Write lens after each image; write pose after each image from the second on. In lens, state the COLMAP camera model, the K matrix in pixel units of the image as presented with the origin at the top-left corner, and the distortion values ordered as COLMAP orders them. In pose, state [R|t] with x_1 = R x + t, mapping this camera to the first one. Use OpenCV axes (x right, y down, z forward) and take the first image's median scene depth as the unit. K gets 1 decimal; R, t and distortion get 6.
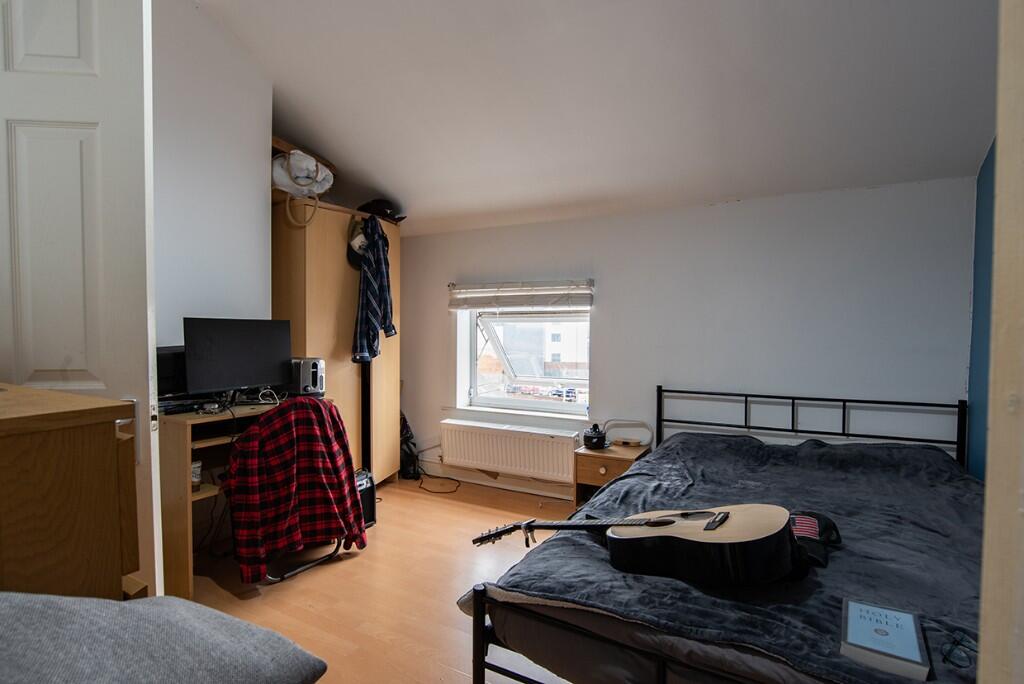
lens RADIAL K [[529.8, 0, 515.0], [0, 529.8, 341.7], [0, 0, 1]] dist [-0.036814, 0.006733]
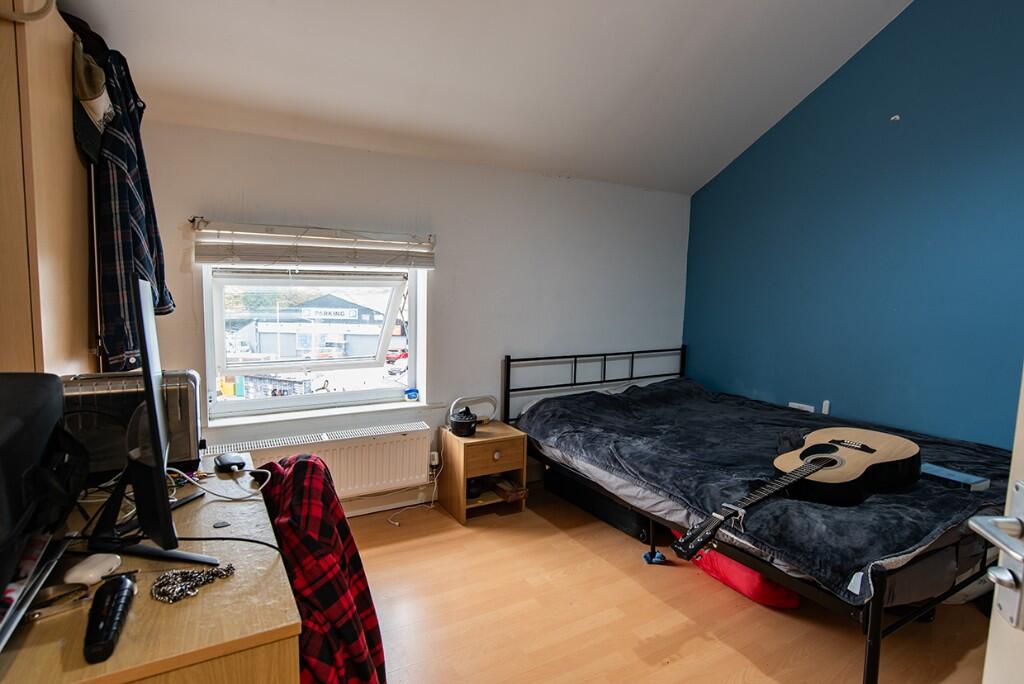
lens RADIAL K [[529.8, 0, 512.7], [0, 529.8, 341.8], [0, 0, 1]] dist [-0.036814, 0.006733]
pose [[0.506811, -0.075215, 0.858770, -0.551802], [0.010557, 0.996653, 0.081062, -0.020350], [-0.861993, -0.032017, 0.505909, 0.501917]]
